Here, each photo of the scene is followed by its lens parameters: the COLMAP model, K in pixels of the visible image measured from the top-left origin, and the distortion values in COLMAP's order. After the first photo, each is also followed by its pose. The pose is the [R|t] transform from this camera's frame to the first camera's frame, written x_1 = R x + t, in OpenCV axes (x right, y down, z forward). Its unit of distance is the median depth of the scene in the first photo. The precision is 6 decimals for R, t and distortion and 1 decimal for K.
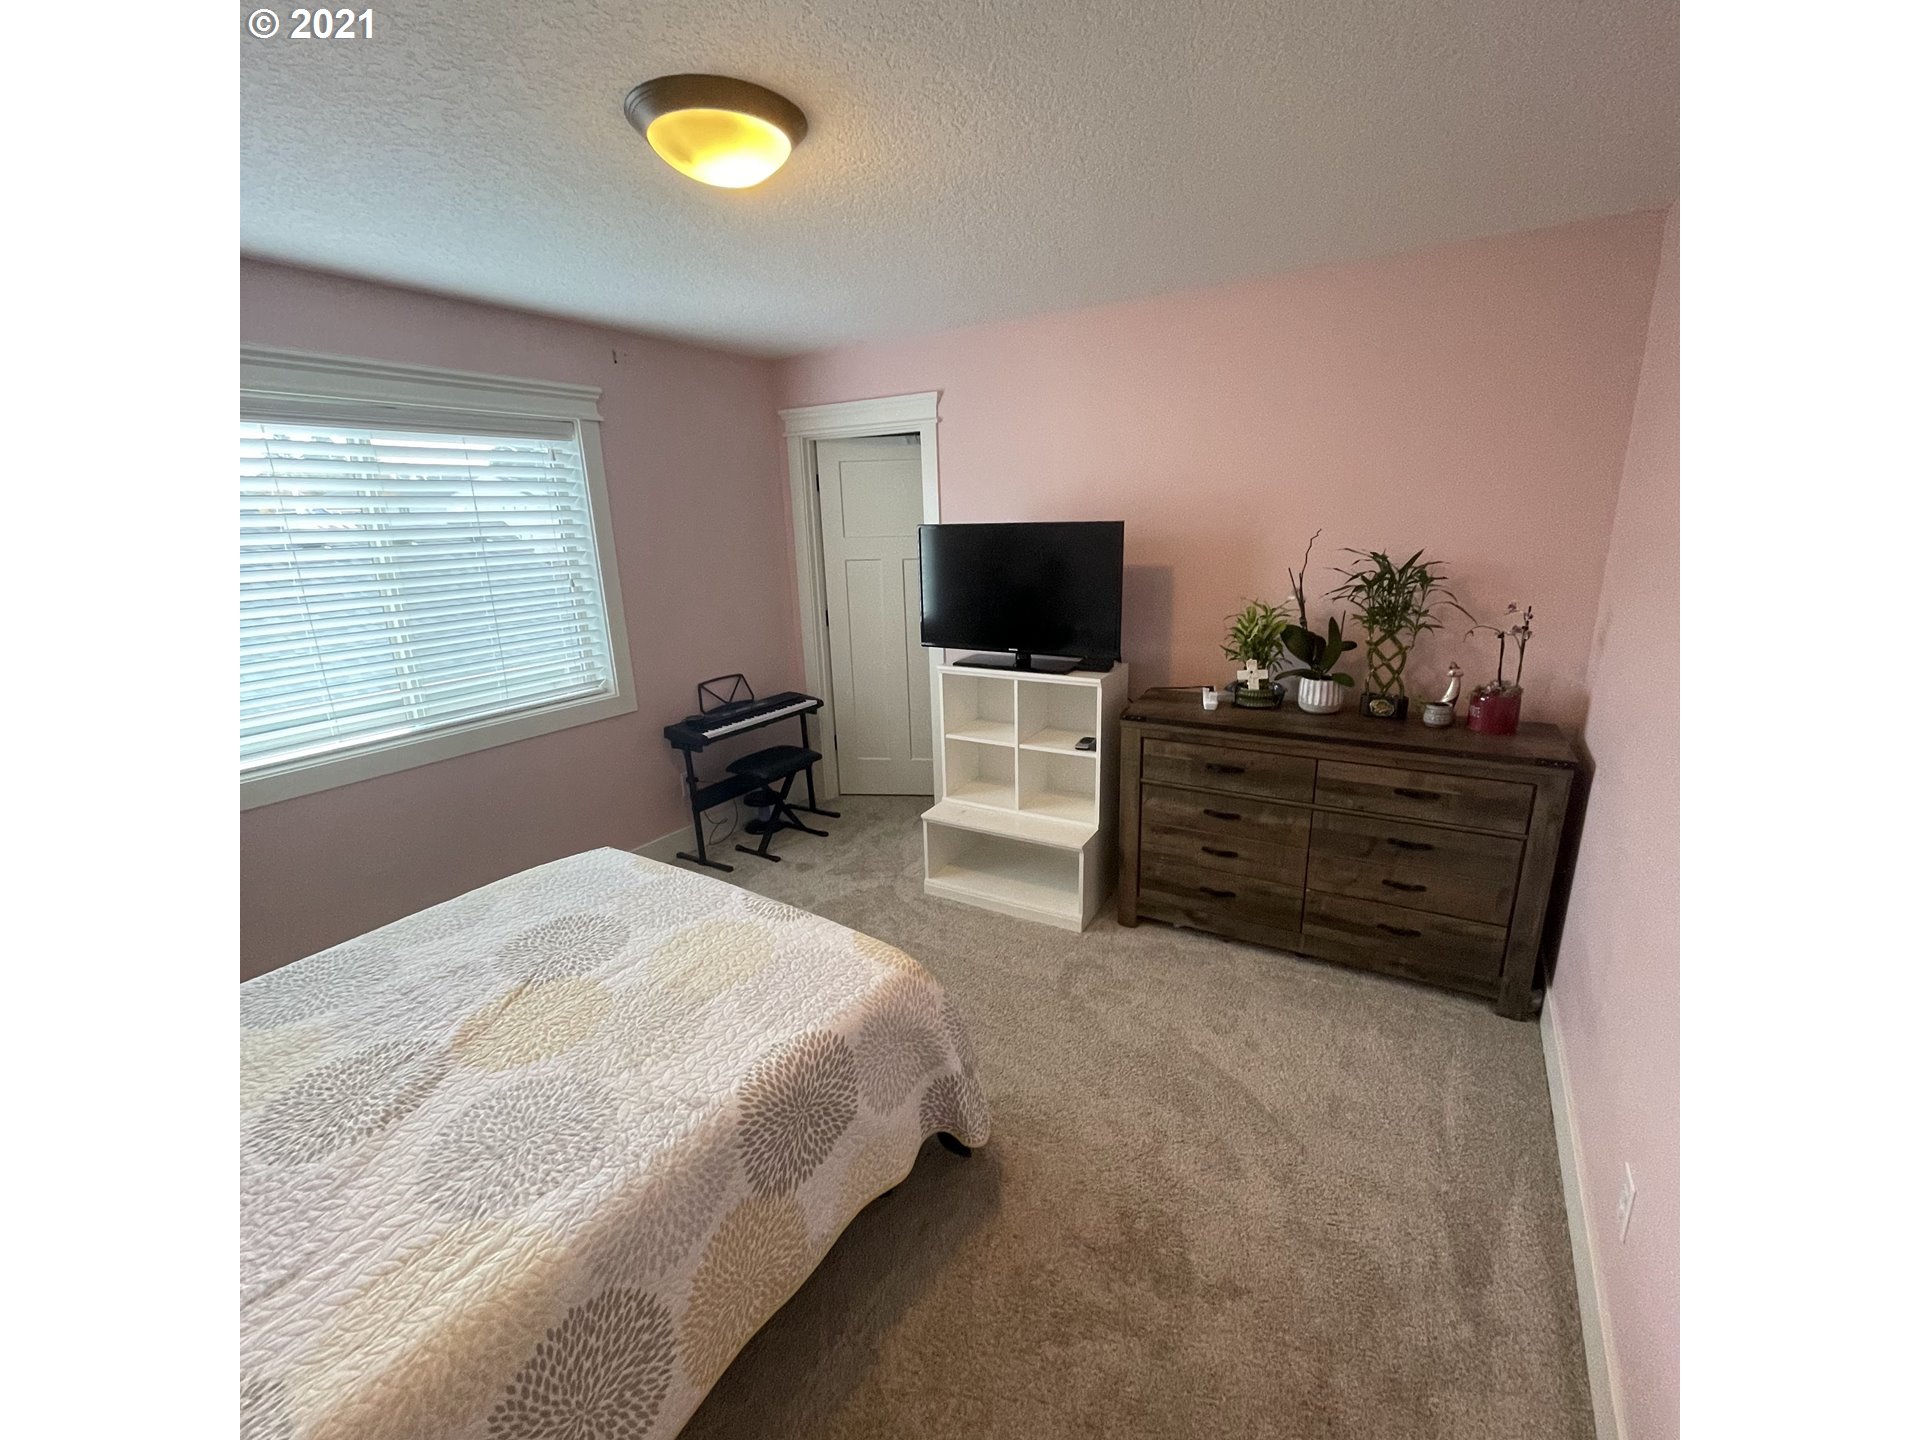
lens RADIAL K [[783.2, 0, 967.4], [0, 783.2, 721.3], [0, 0, 1]] dist [-0.000101, -0.001069]
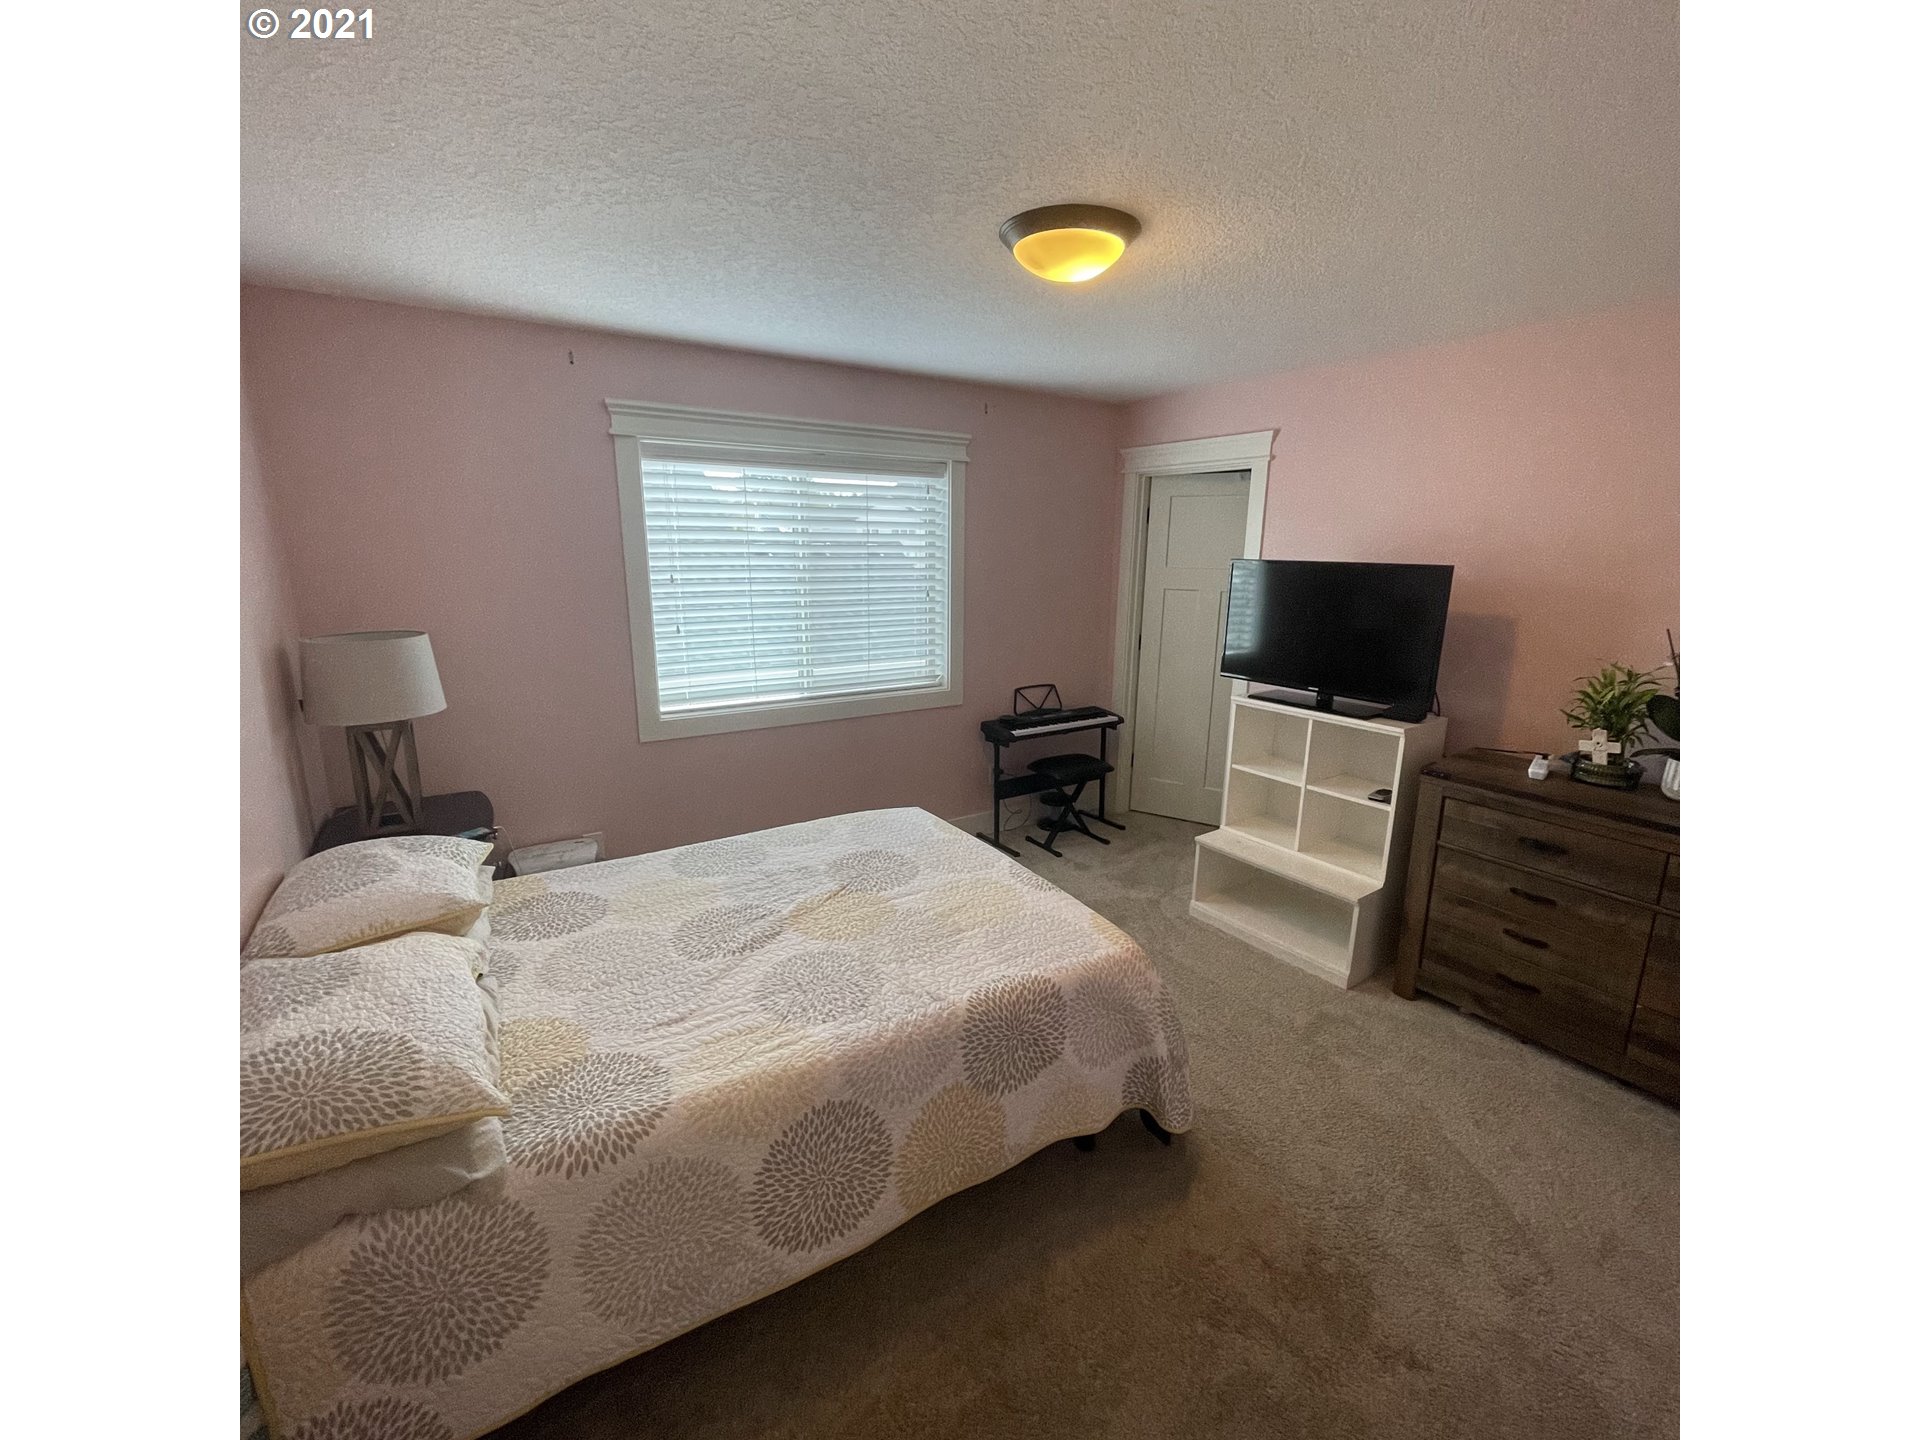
lens RADIAL K [[783.2, 0, 959.1], [0, 783.2, 723.4], [0, 0, 1]] dist [-0.000101, -0.001069]
pose [[0.902160, 0.132228, -0.410637, 0.076425], [-0.144694, 0.989476, 0.000729, 0.017948], [0.406412, 0.058759, 0.911798, -0.090177]]
